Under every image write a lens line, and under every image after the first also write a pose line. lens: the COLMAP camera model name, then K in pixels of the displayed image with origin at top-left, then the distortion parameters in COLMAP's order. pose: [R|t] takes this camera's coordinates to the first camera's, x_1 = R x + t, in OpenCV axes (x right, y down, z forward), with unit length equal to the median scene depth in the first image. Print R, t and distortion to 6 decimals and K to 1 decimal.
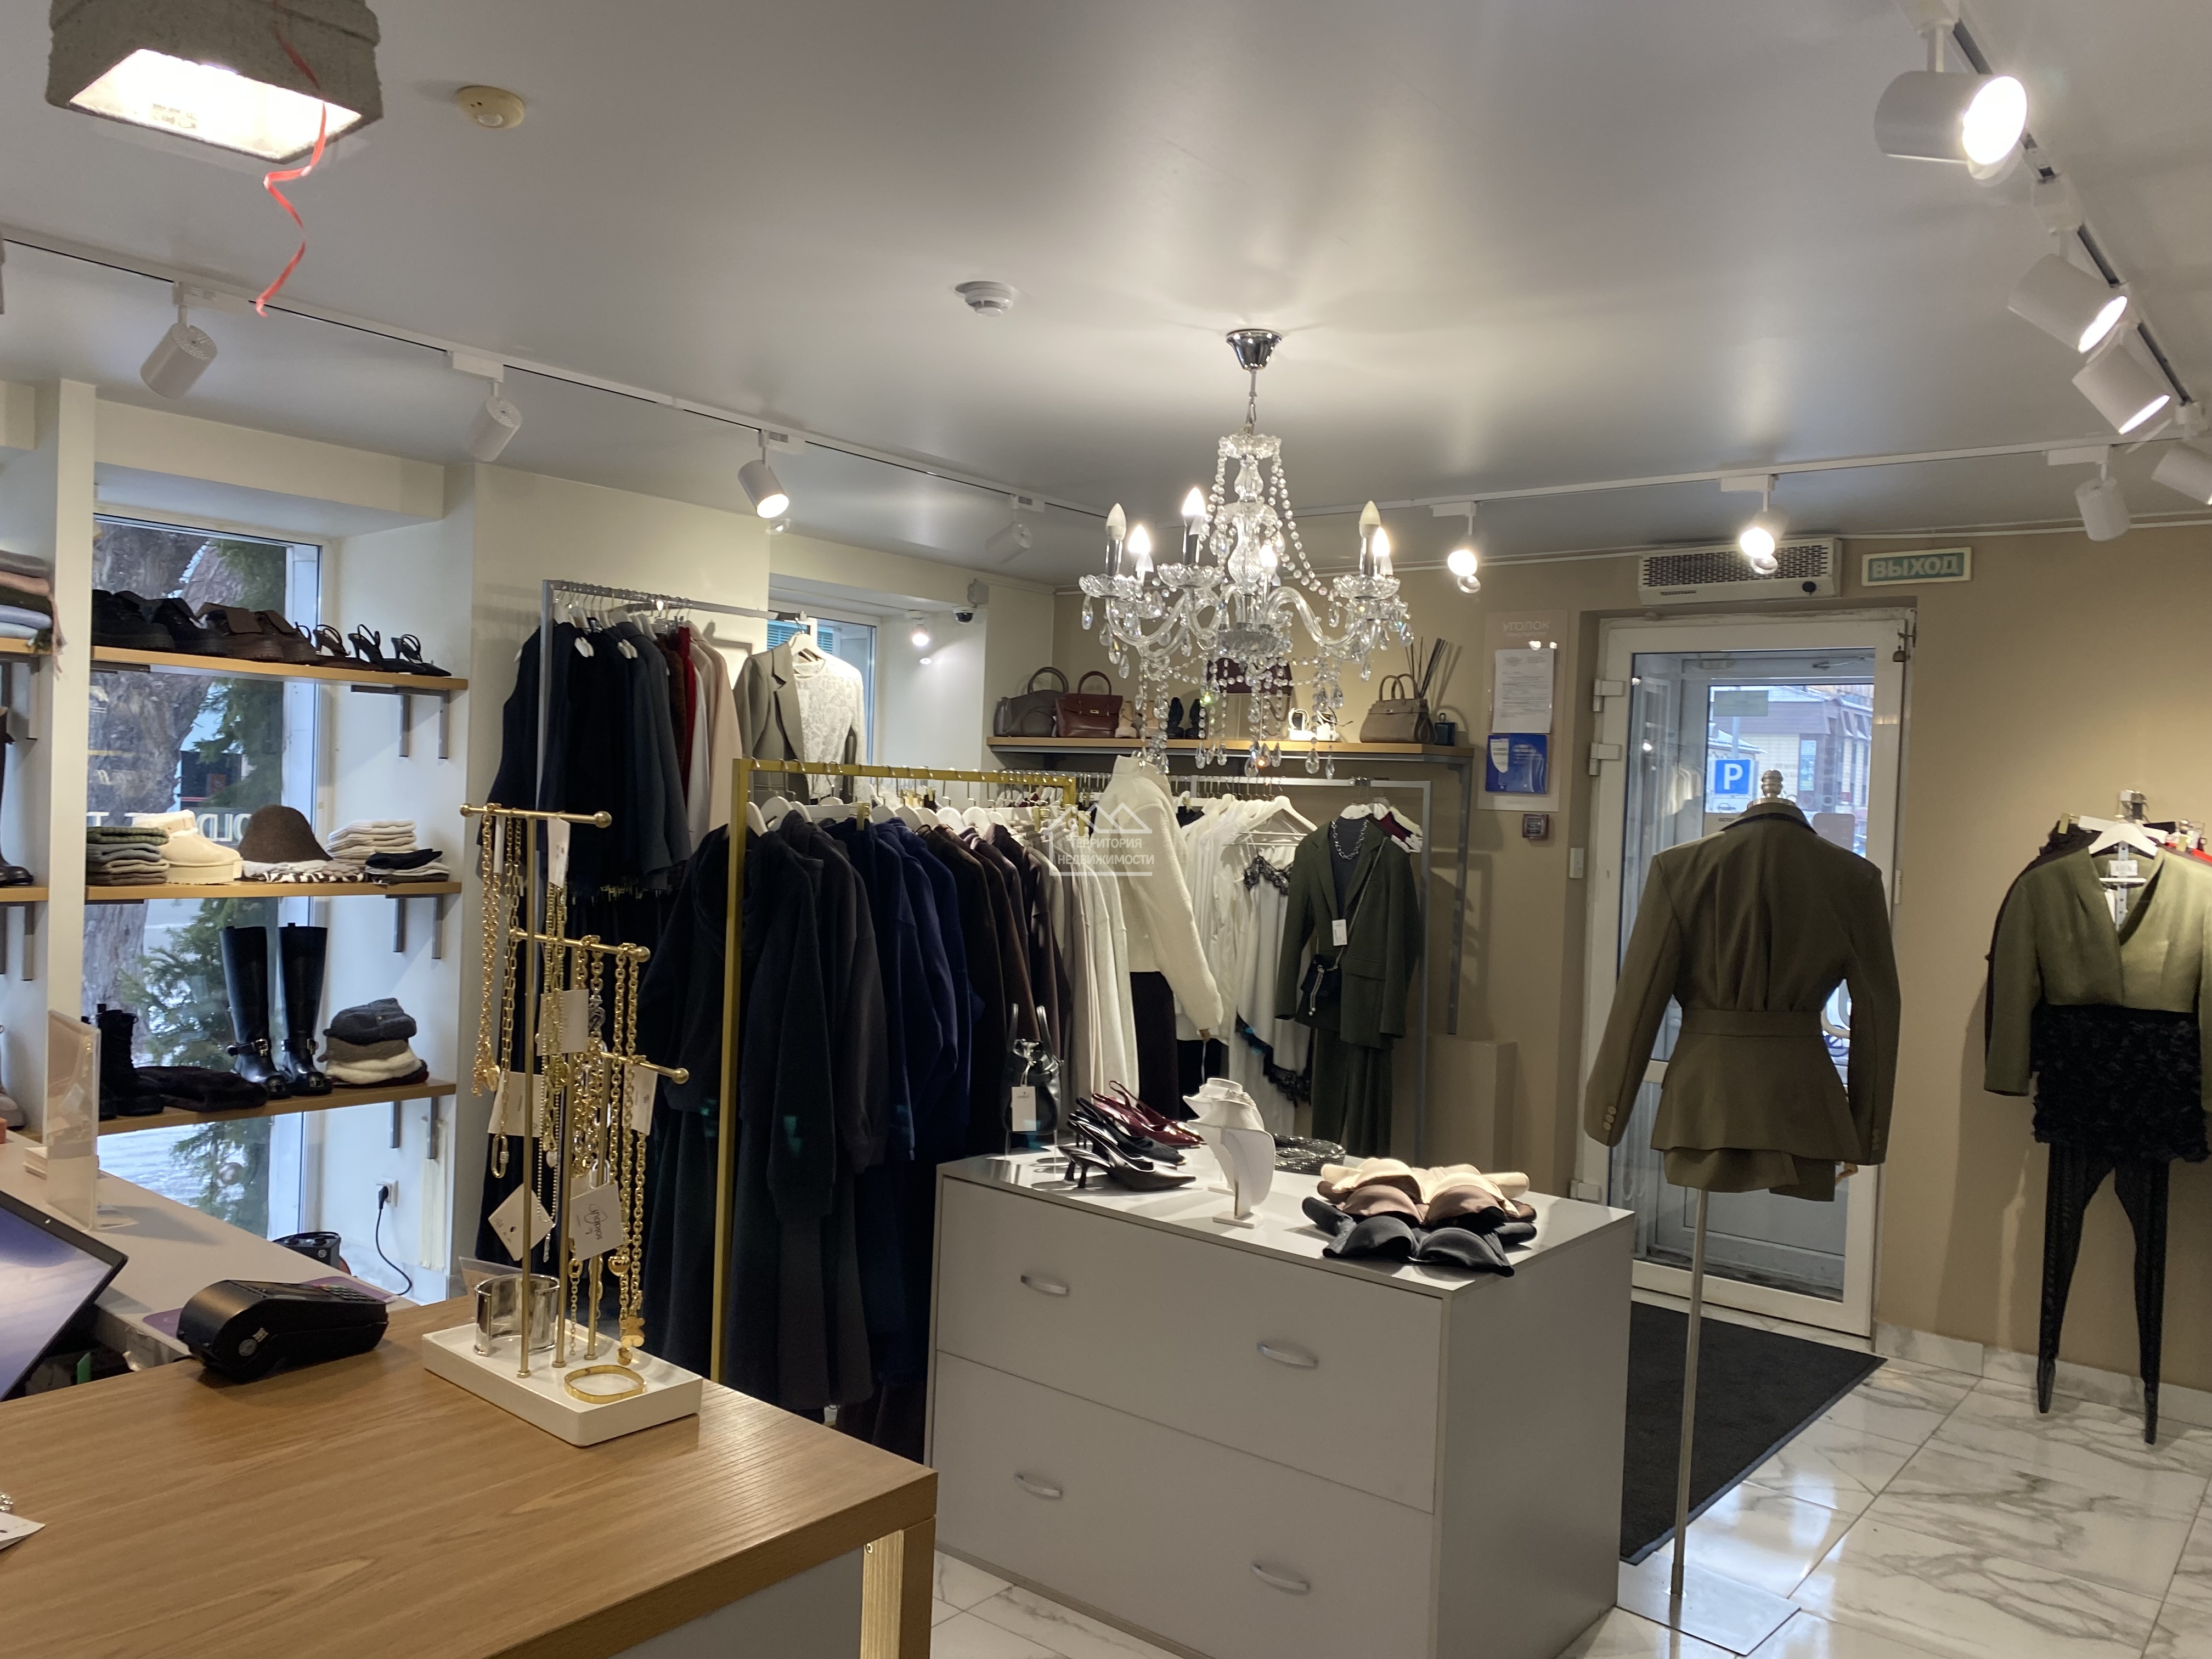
lens RADIAL K [[1651.7, 0, 1106.0], [0, 1651.7, 829.5], [0, 0, 1]] dist [-0.036754, -0.000622]
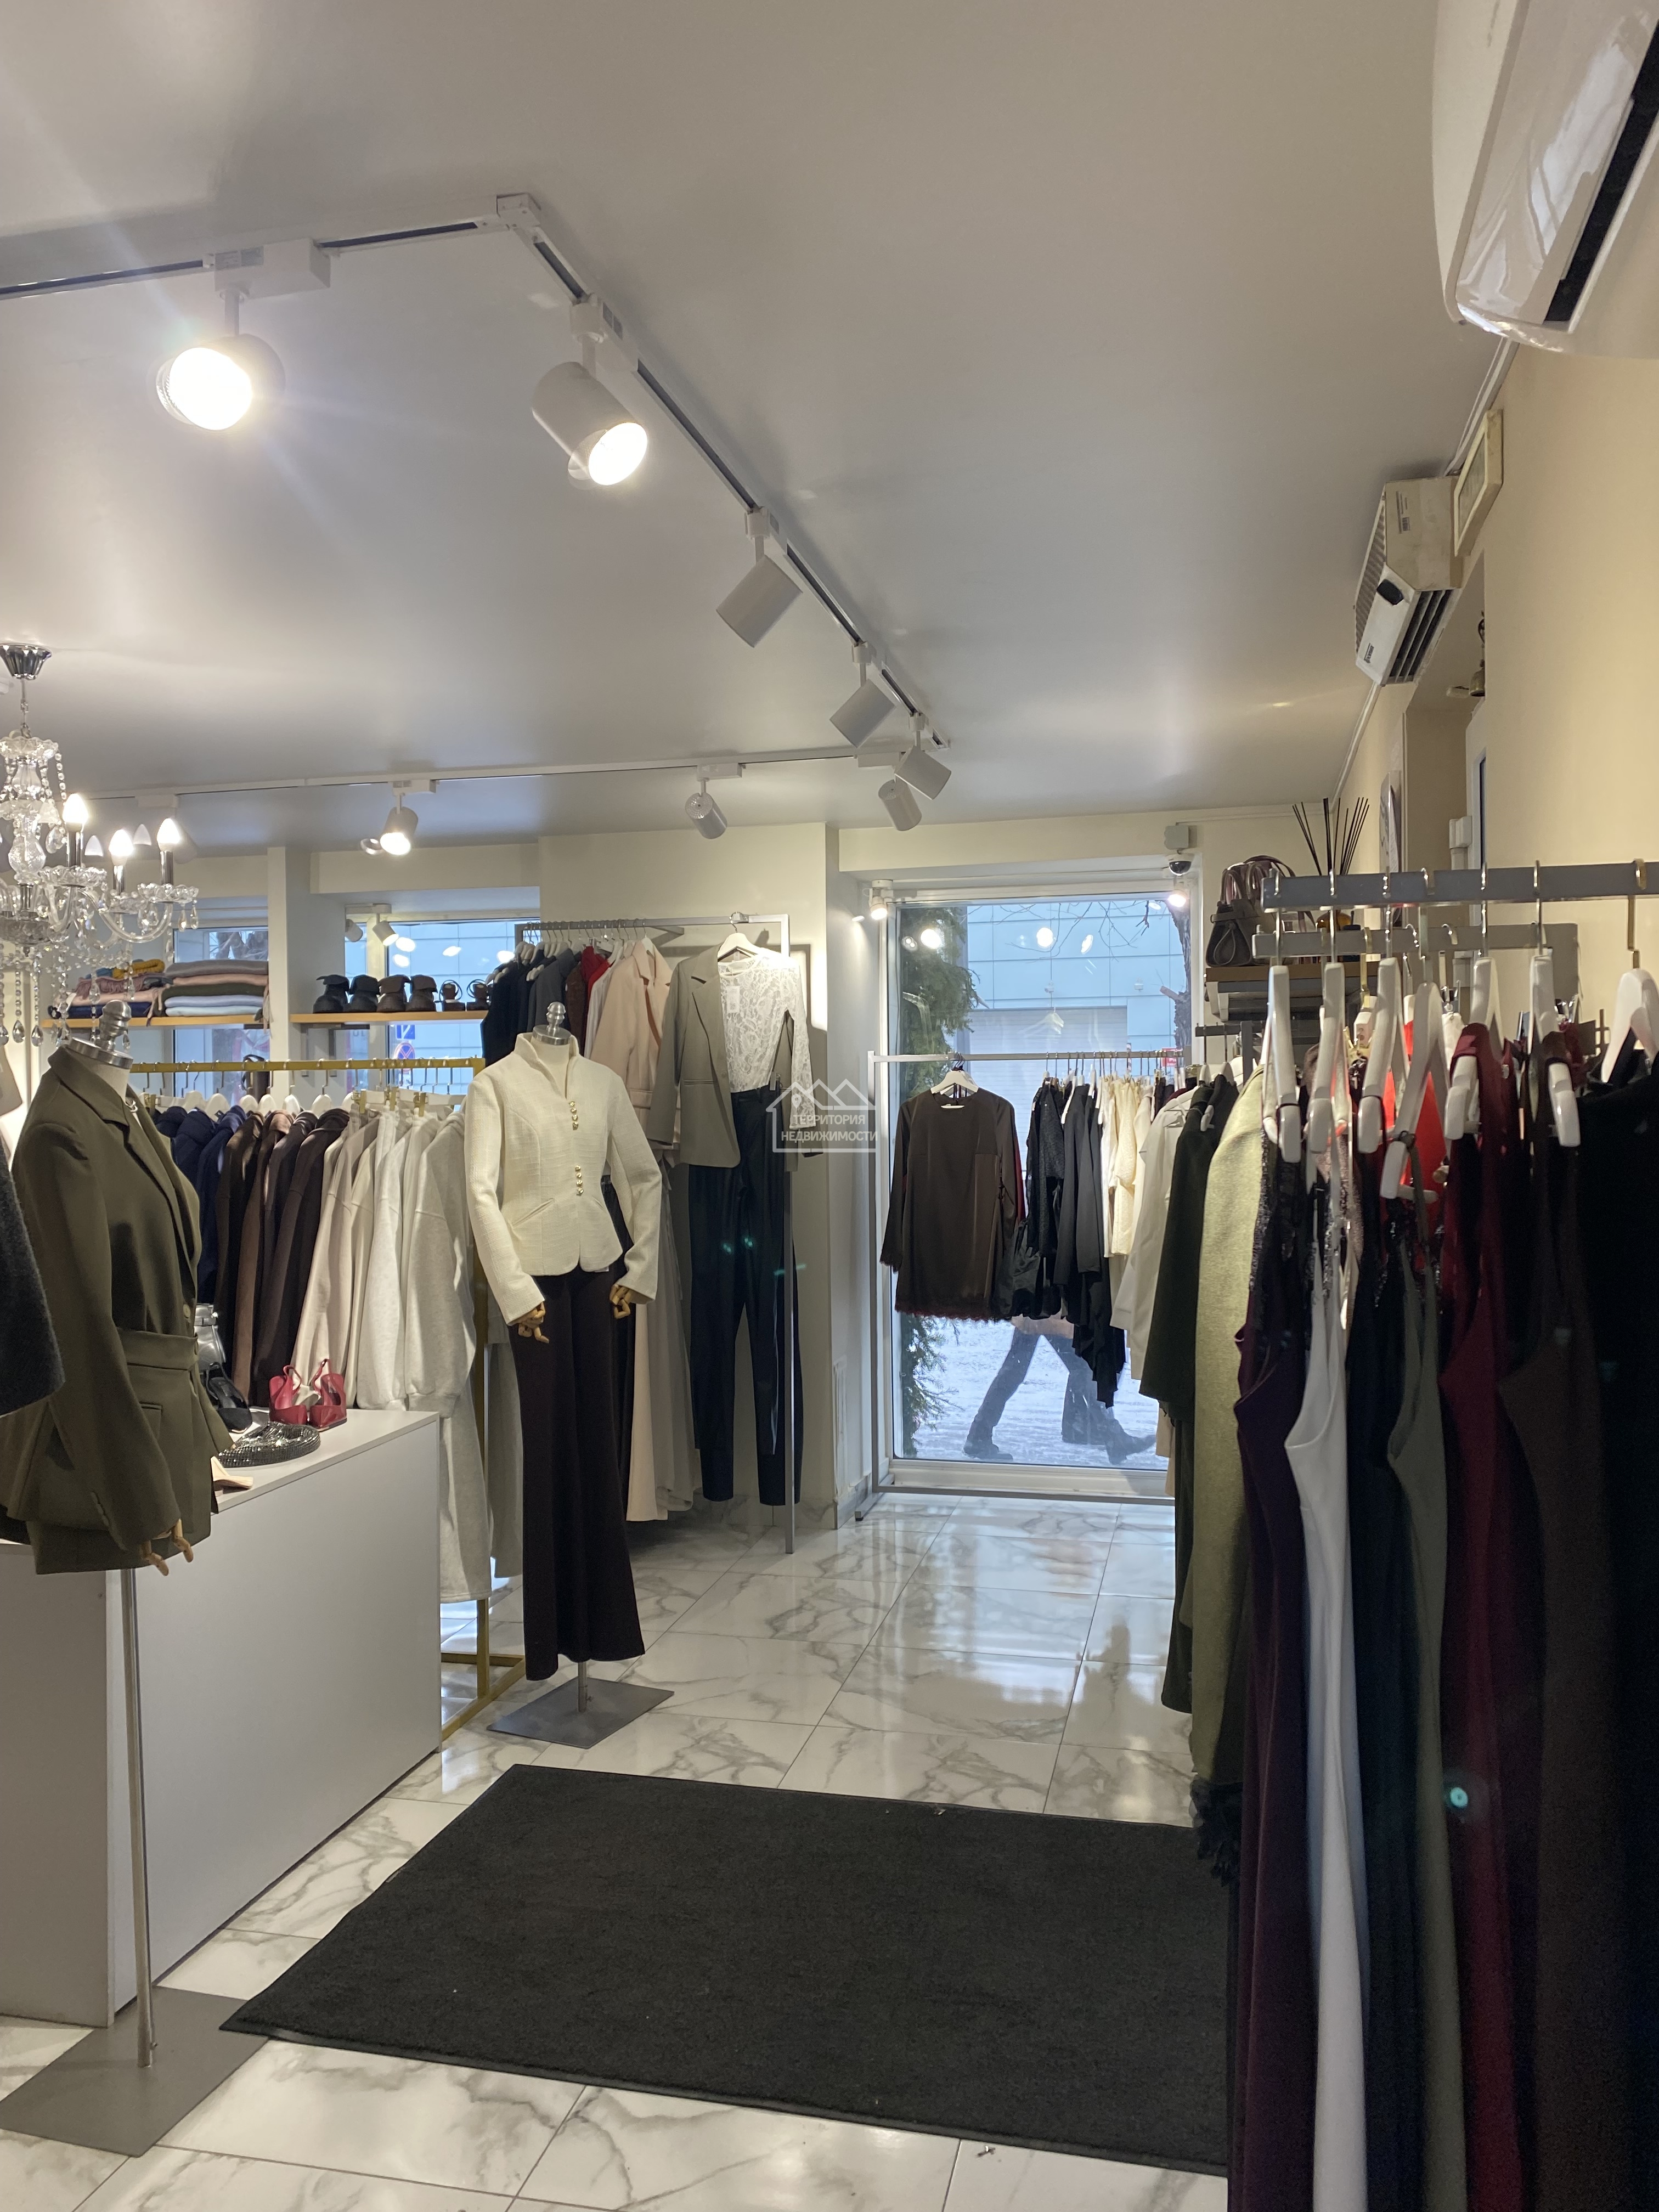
lens RADIAL K [[1651.7, 0, 829.5], [0, 1651.7, 1106.0], [0, 0, 1]] dist [-0.036754, -0.000622]
pose [[0.426134, -0.035410, -0.903967, 1.141607], [0.010742, 0.999361, -0.034084, 0.039429], [0.904596, 0.004814, 0.426242, 0.891805]]
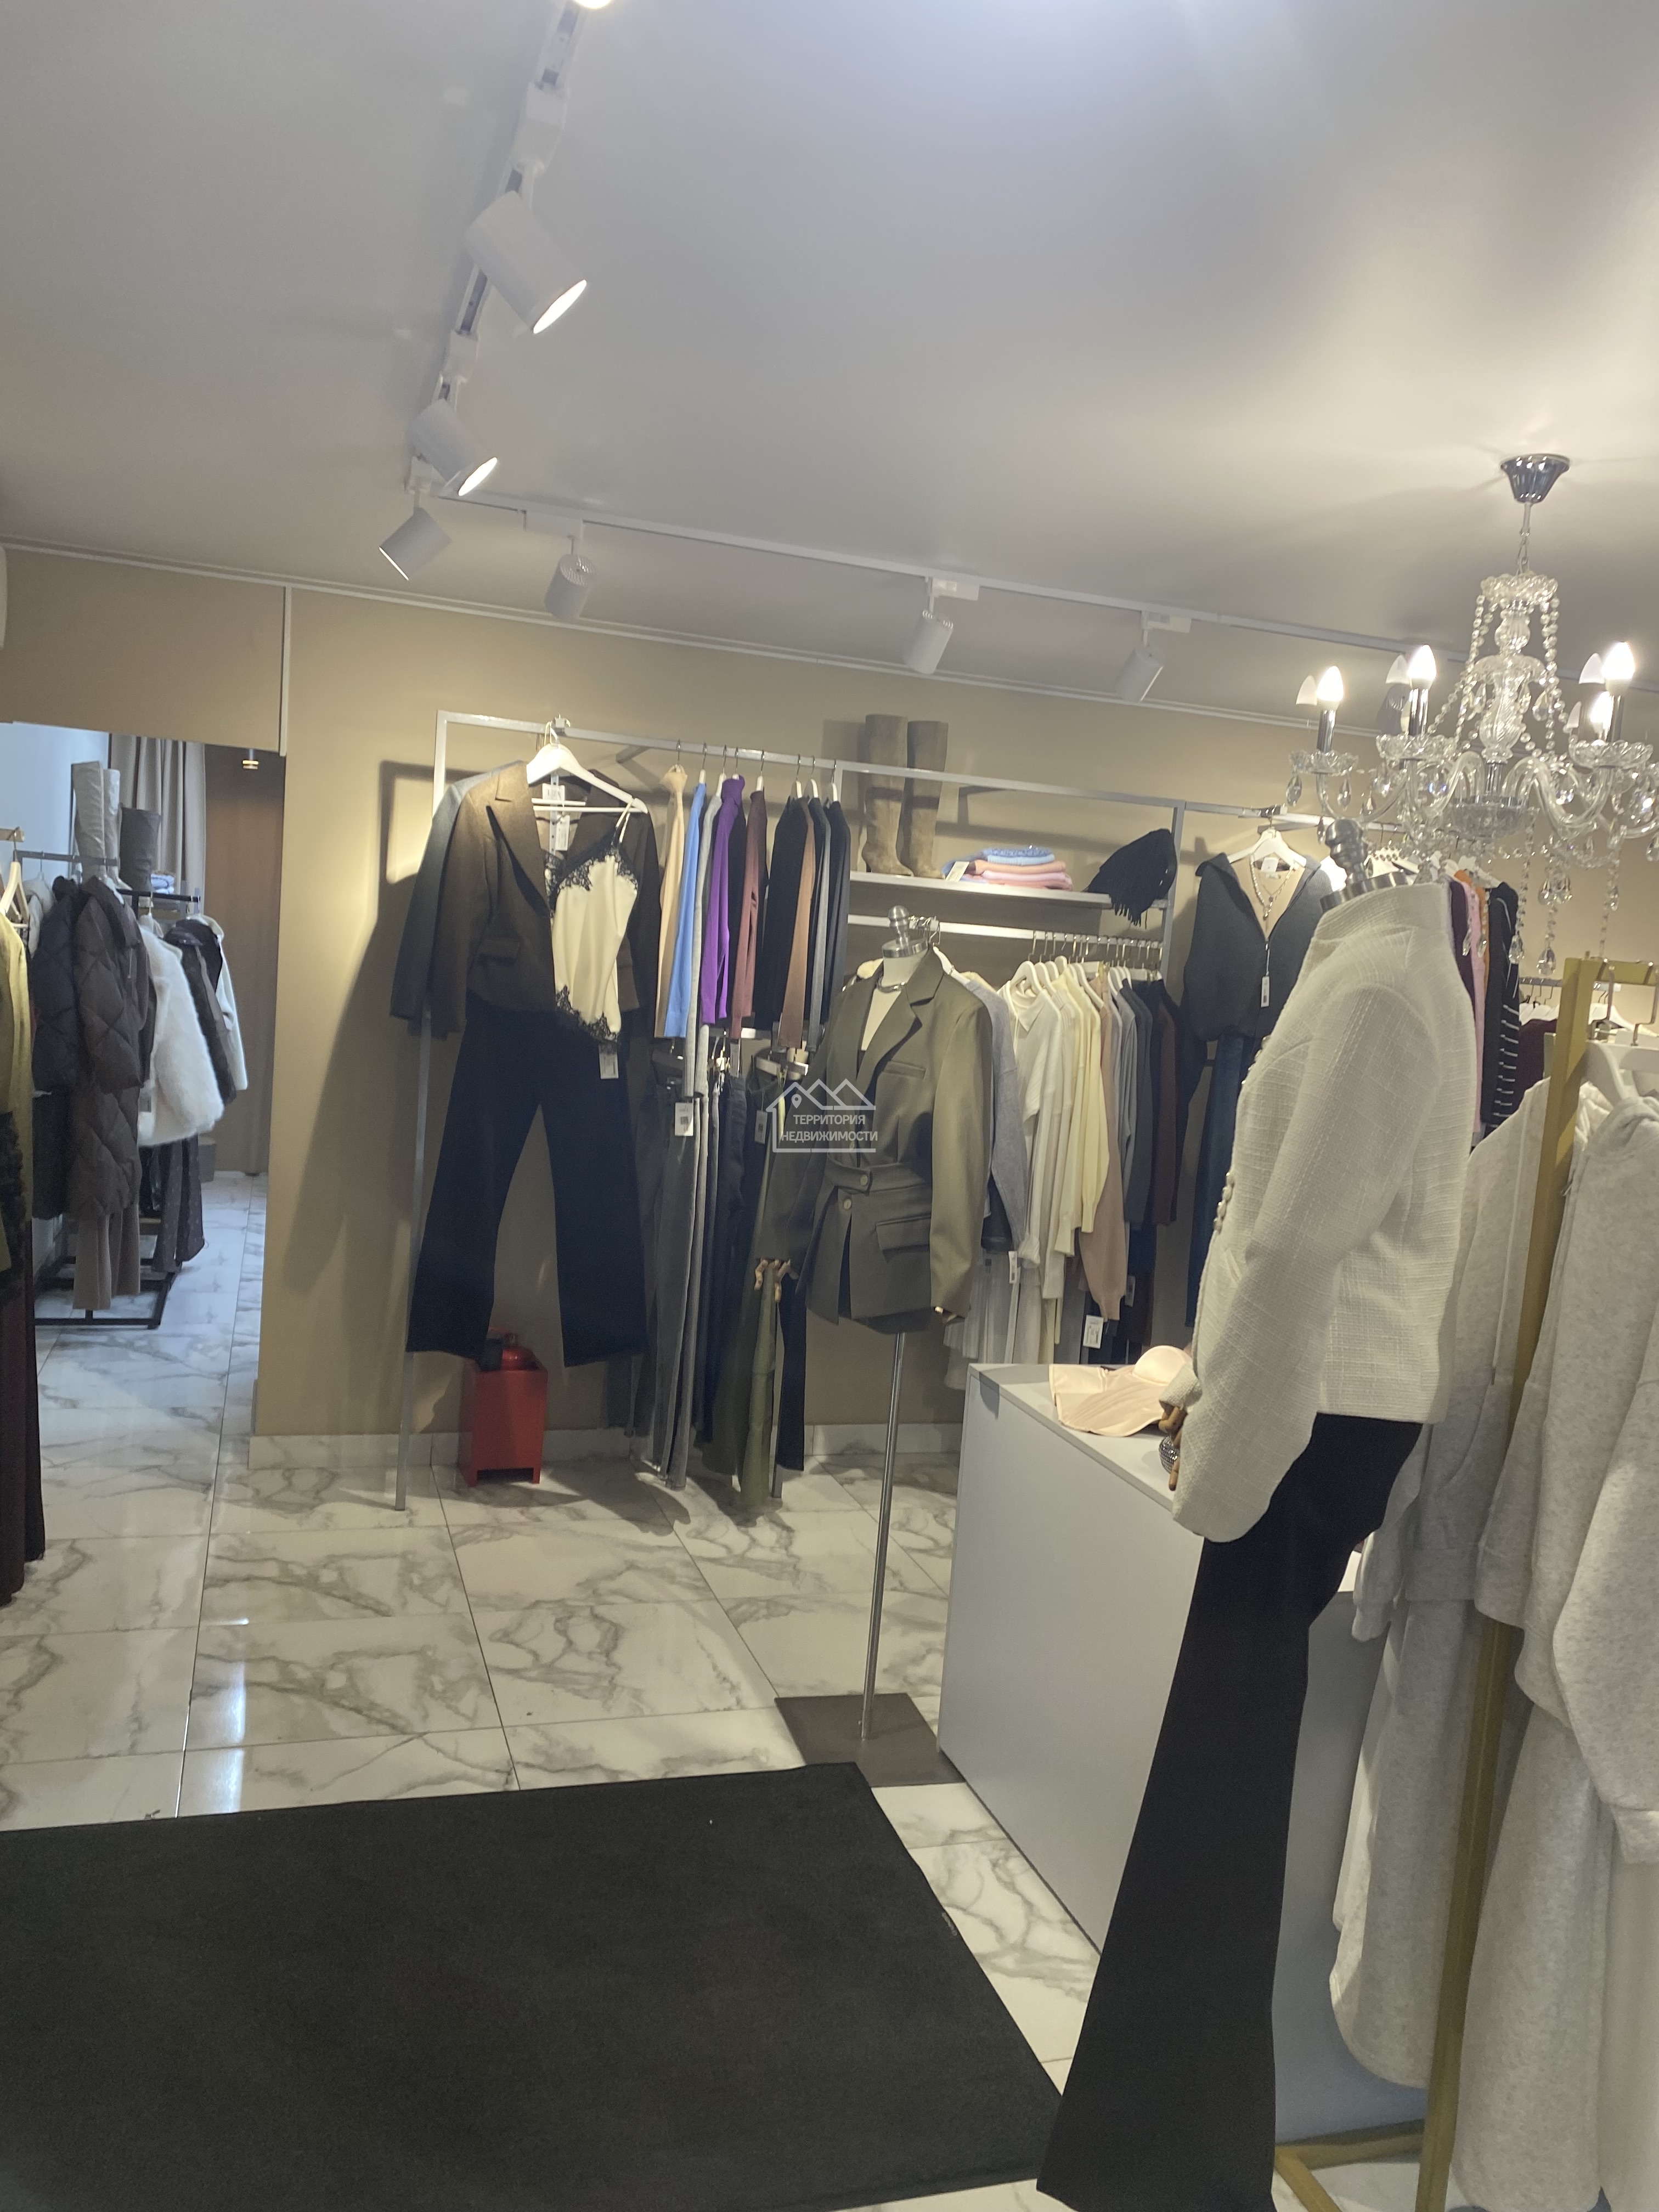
lens RADIAL K [[1651.7, 0, 829.5], [0, 1651.7, 1106.0], [0, 0, 1]] dist [-0.036754, -0.000622]
pose [[-0.827963, -0.150926, 0.540092, -0.099569], [-0.103868, 0.987711, 0.116780, -0.020112], [-0.551080, 0.040591, -0.833464, 1.703303]]
